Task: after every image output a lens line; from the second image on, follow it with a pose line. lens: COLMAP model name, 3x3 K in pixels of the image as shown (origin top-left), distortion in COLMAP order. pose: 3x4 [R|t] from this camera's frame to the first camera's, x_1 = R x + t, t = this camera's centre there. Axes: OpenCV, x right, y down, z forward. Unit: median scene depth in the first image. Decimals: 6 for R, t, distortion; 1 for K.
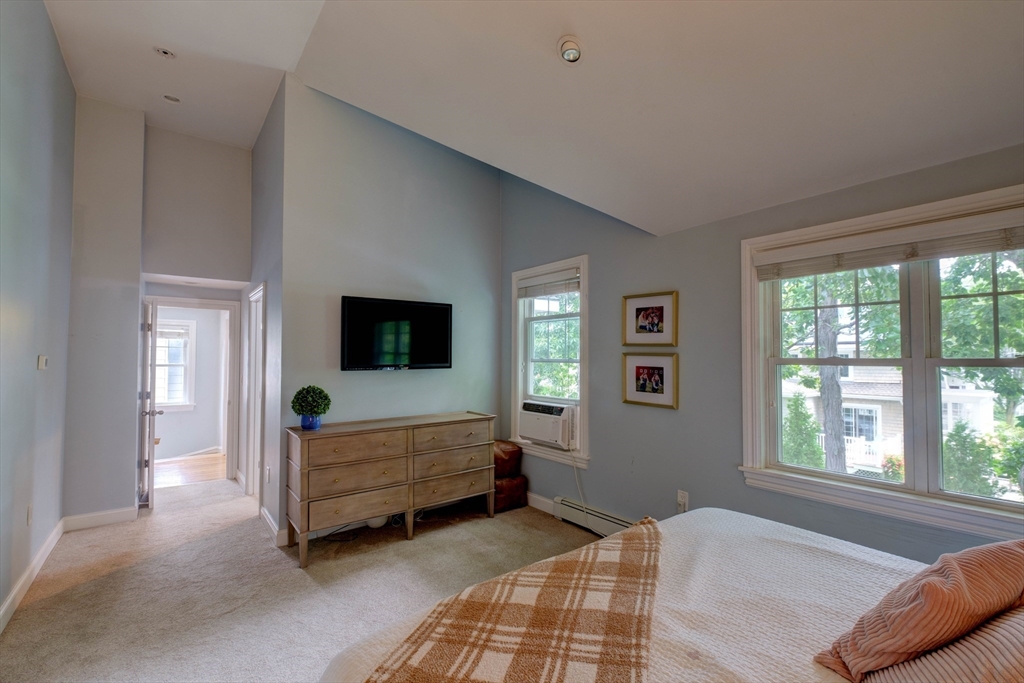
lens RADIAL K [[450.1, 0, 512.0], [0, 450.1, 341.5], [0, 0, 1]] dist [-0.047326, 0.000142]
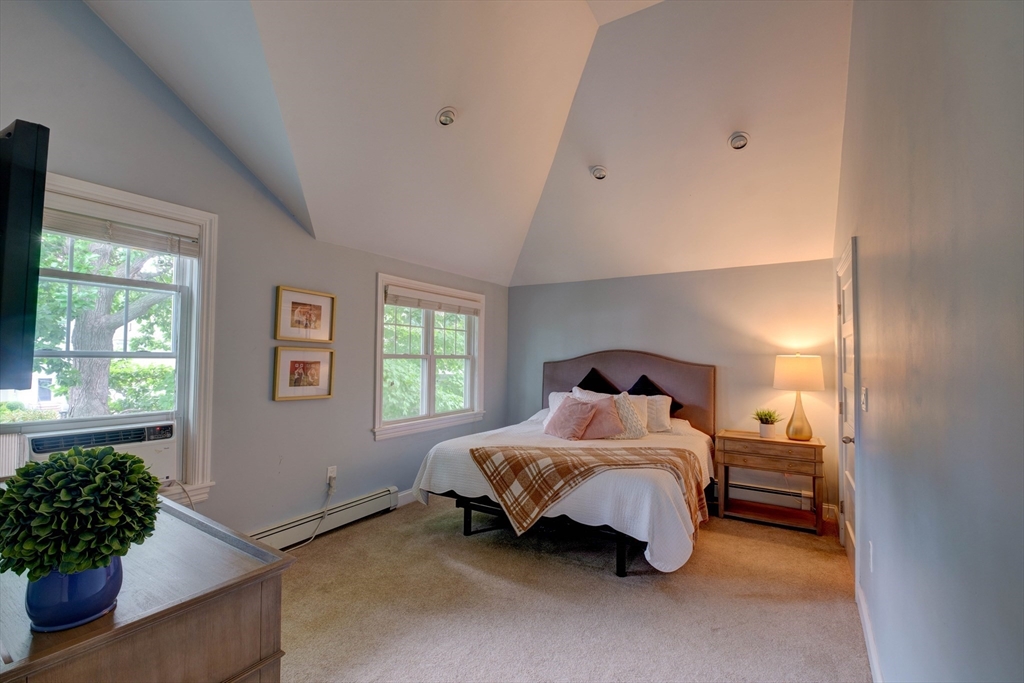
lens RADIAL K [[450.1, 0, 512.0], [0, 450.1, 341.5], [0, 0, 1]] dist [-0.047326, 0.000142]
pose [[-0.374300, 0.027239, 0.926908, -0.823698], [-0.039102, 0.998216, -0.045124, 0.038543], [-0.926483, -0.053134, -0.372567, 0.936817]]
